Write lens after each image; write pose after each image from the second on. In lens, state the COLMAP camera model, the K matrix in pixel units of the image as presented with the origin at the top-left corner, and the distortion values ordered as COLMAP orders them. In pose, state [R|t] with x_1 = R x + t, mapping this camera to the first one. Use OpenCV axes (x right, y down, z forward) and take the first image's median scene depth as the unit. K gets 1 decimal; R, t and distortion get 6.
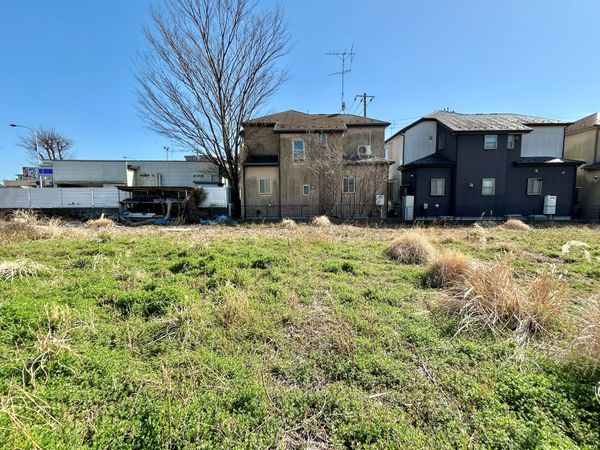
lens RADIAL K [[263.9, 0, 300.9], [0, 263.9, 221.8], [0, 0, 1]] dist [0.000275, -0.000224]
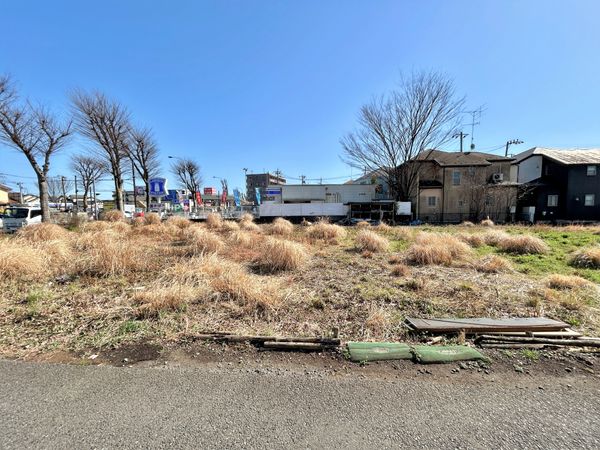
lens RADIAL K [[238.1, 0, 299.2], [0, 238.1, 224.2], [0, 0, 1]] dist [-0.001521, -0.000064]
pose [[0.998028, -0.003758, -0.062663, -0.835427], [0.002370, 0.999751, -0.022210, 0.029675], [0.062731, 0.022018, 0.997788, -0.442338]]
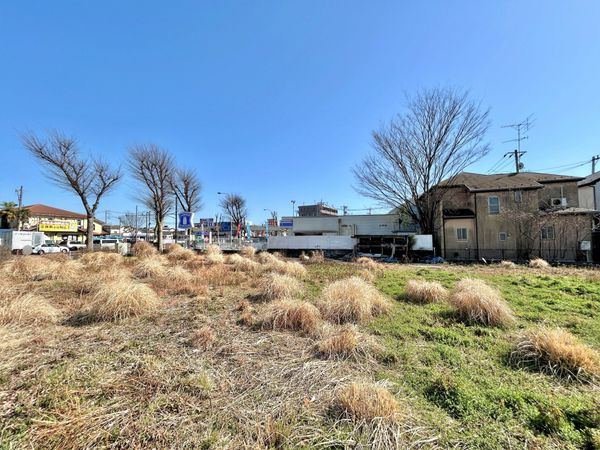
lens RADIAL K [[238.1, 0, 300.8], [0, 238.1, 226.6], [0, 0, 1]] dist [-0.001521, -0.000064]
pose [[0.952437, -0.016363, -0.304296, -0.529723], [-0.026328, 0.990405, -0.135663, 0.005488], [0.303596, 0.137222, 0.942868, -0.315641]]
